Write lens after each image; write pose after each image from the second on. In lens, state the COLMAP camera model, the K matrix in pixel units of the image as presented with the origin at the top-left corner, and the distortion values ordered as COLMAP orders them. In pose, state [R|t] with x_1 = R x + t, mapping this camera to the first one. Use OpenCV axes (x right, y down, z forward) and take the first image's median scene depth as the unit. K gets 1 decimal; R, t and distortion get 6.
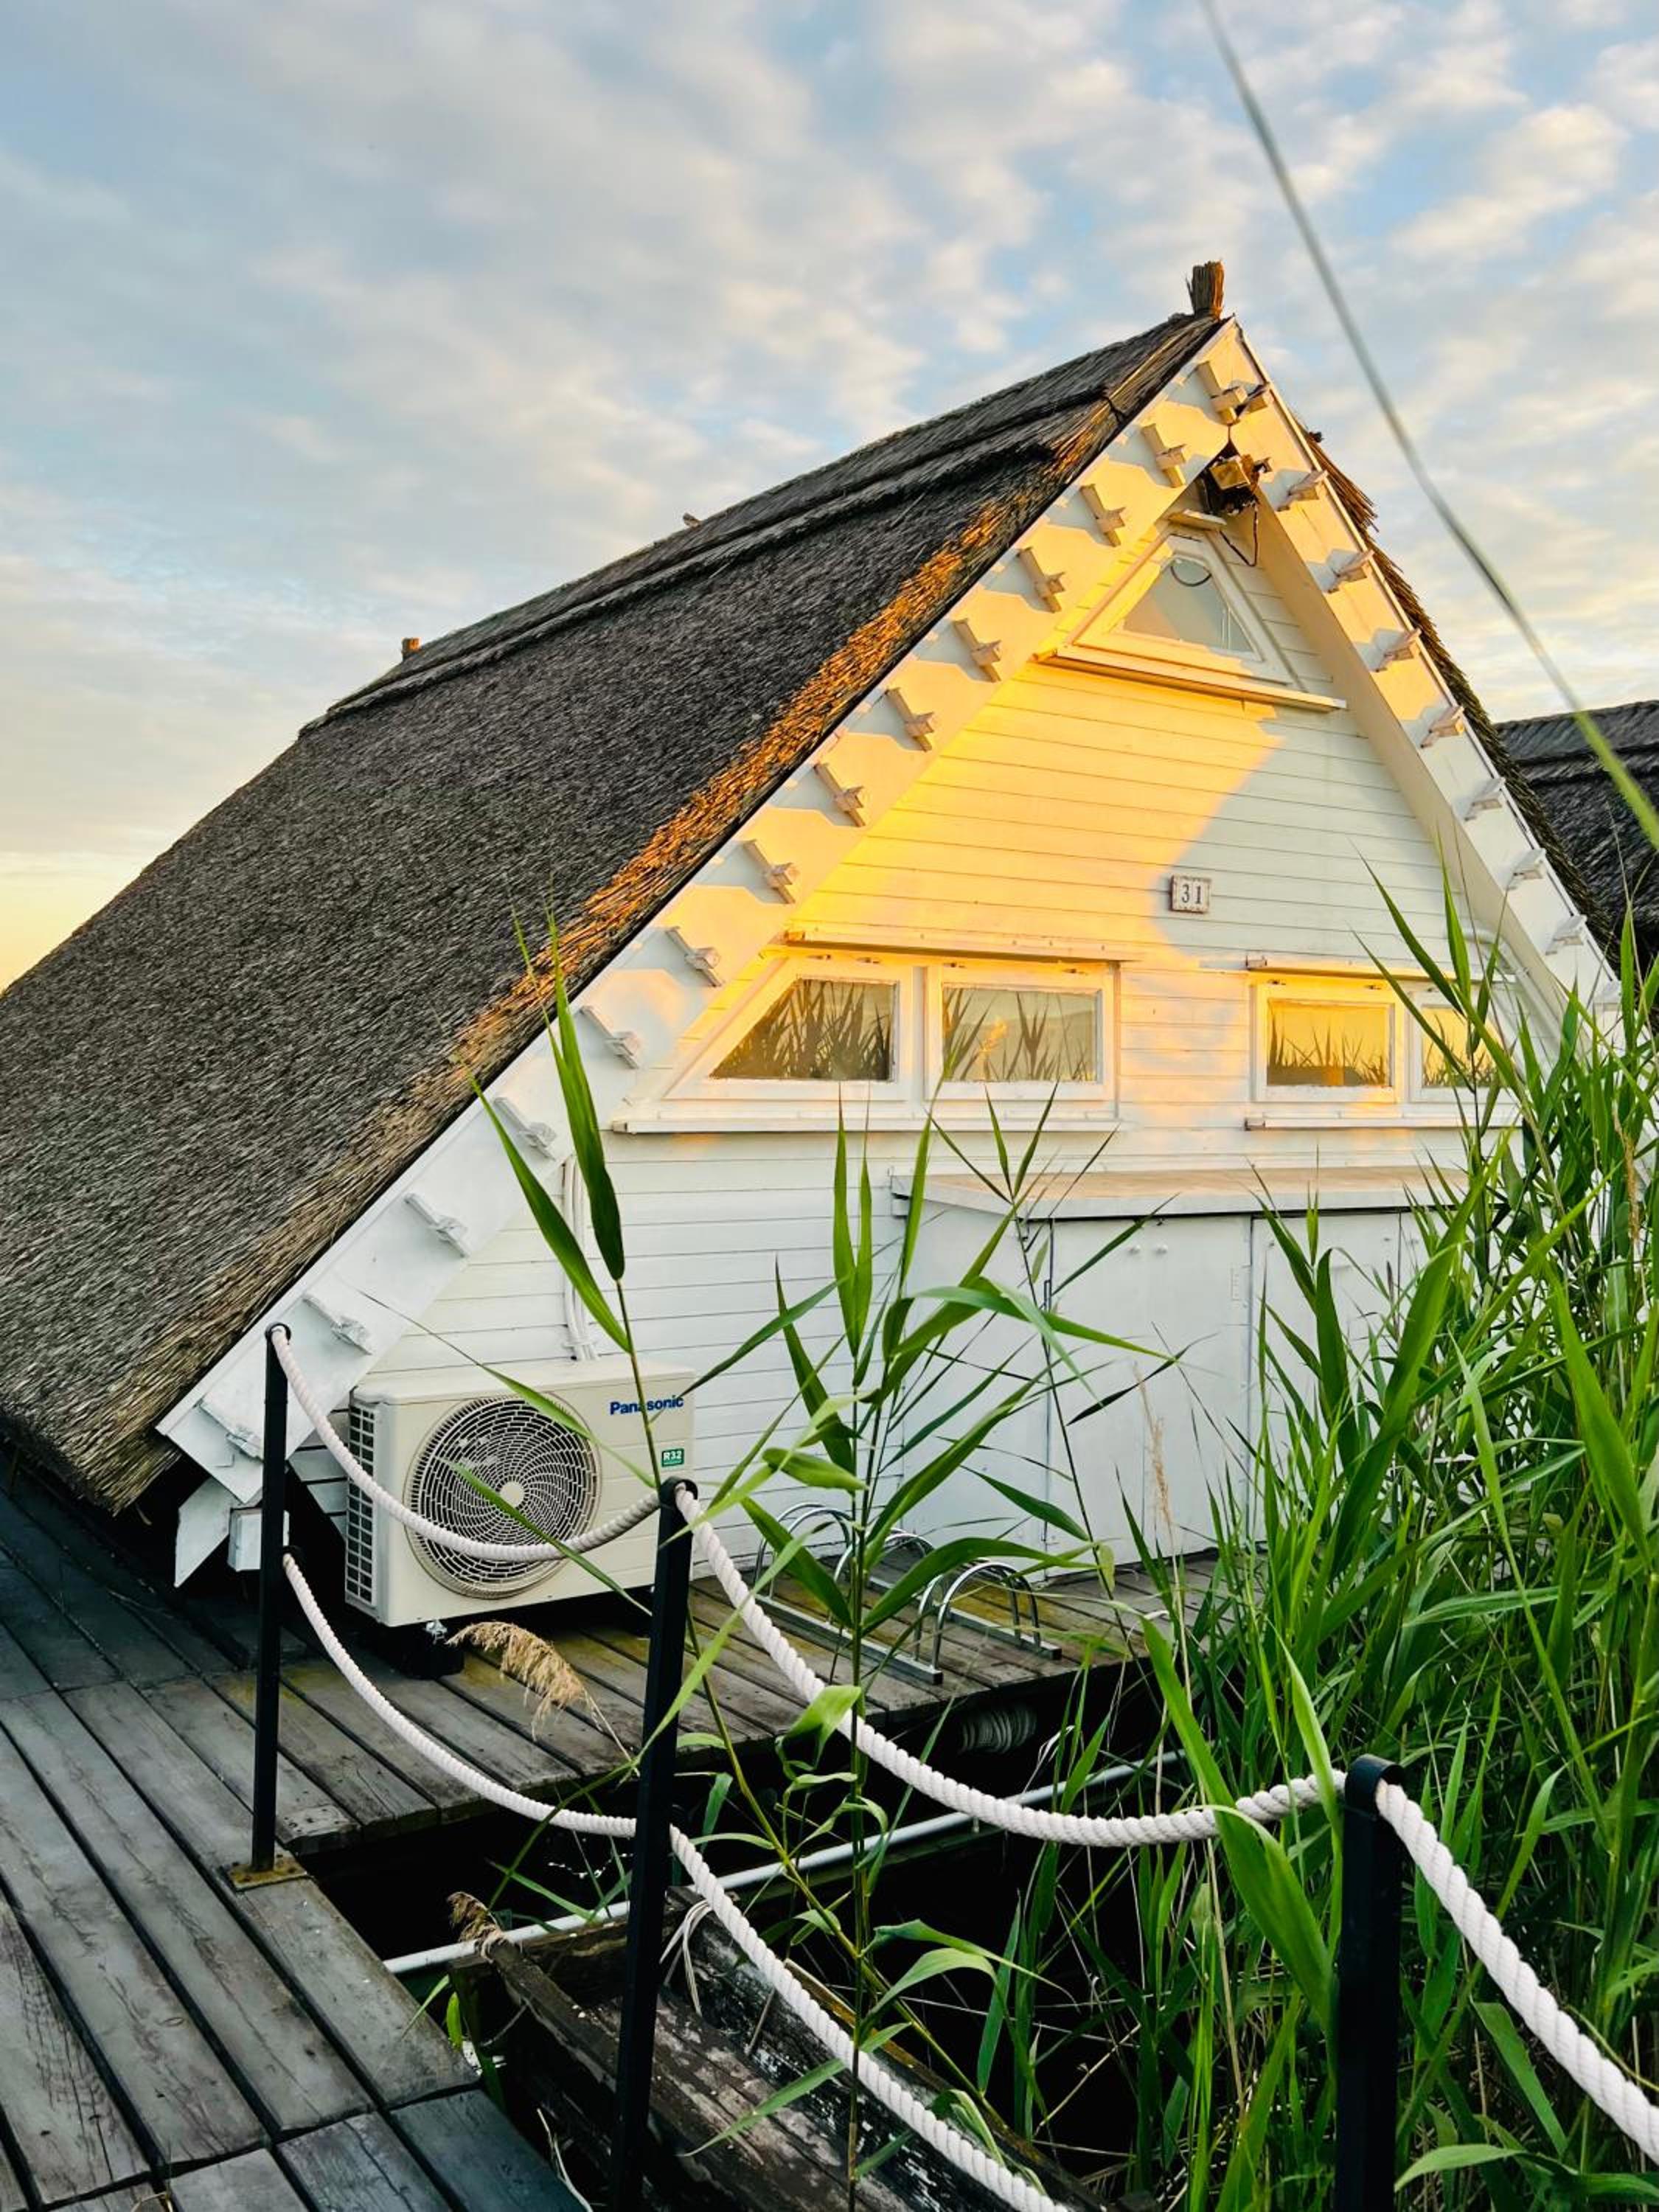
lens RADIAL K [[1912.9, 0, 837.0], [0, 1912.9, 1148.8], [0, 0, 1]] dist [-0.015255, -0.018931]
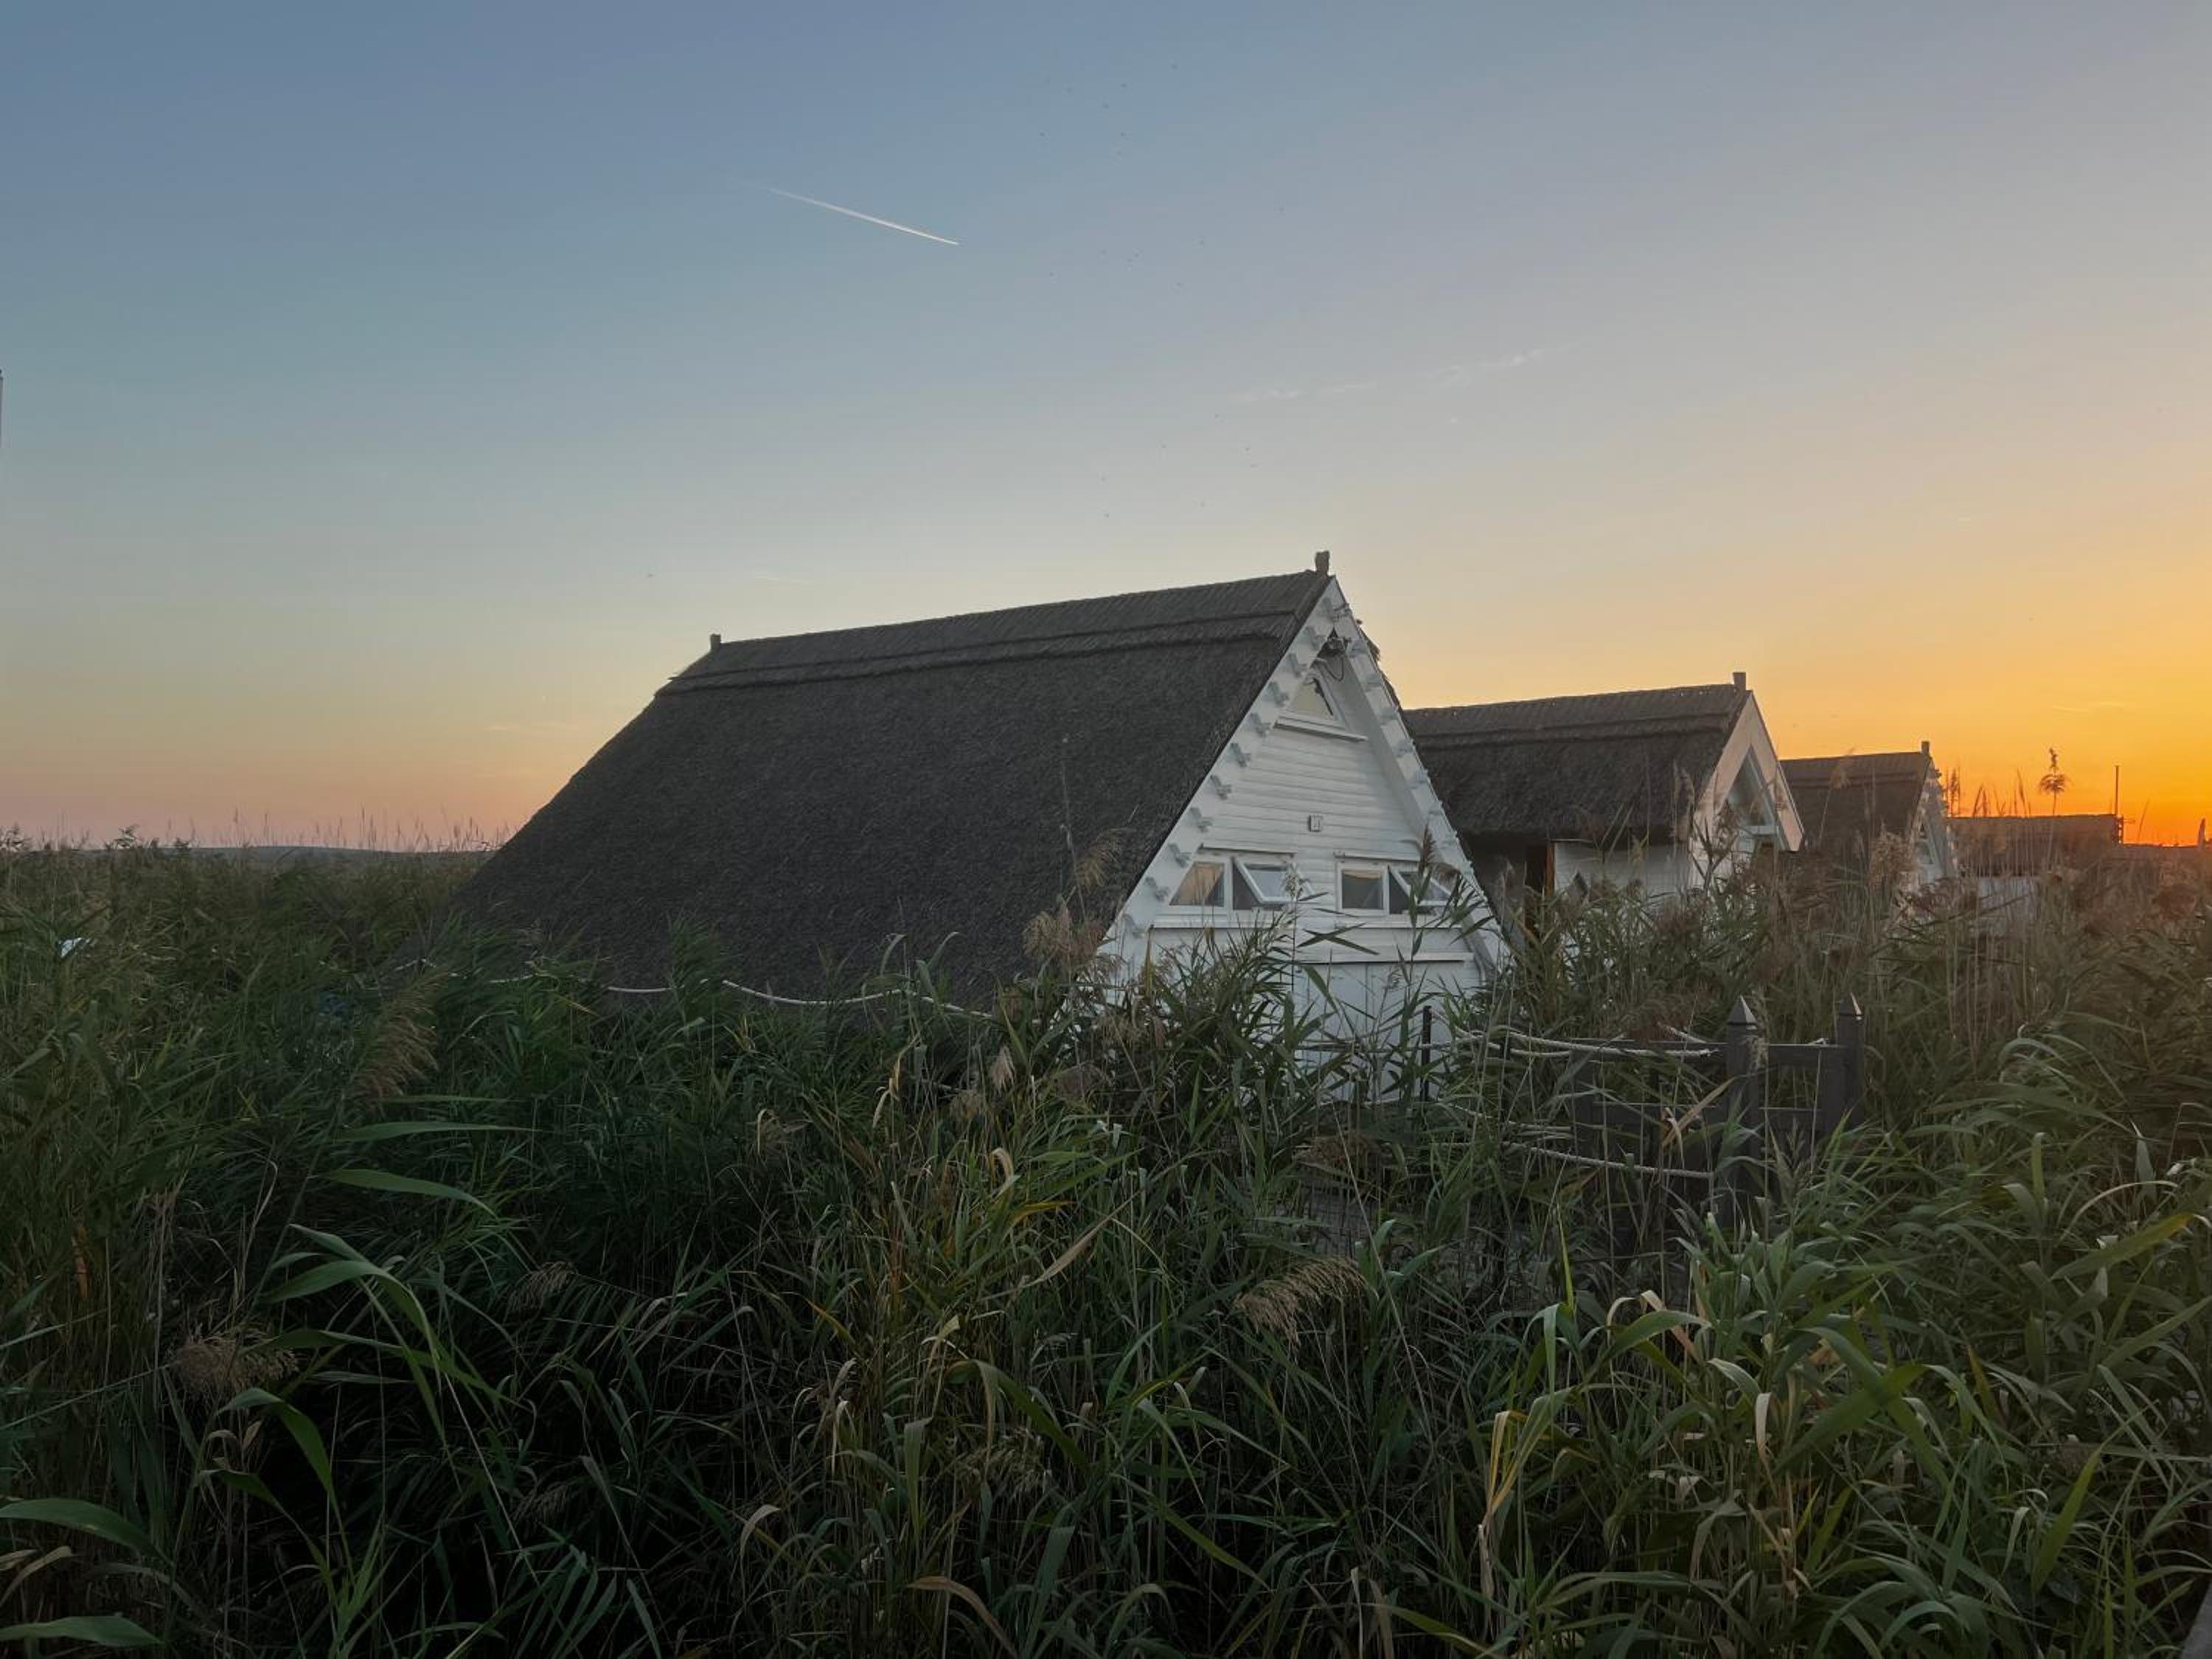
lens RADIAL K [[1720.6, 0, 1050.1], [0, 1720.6, 857.7], [0, 0, 1]] dist [0.041691, -0.047731]
pose [[0.959019, 0.004362, 0.283308, -0.718913], [0.015698, 0.997528, -0.068499, 0.042631], [-0.282906, 0.070139, 0.956580, -0.885687]]
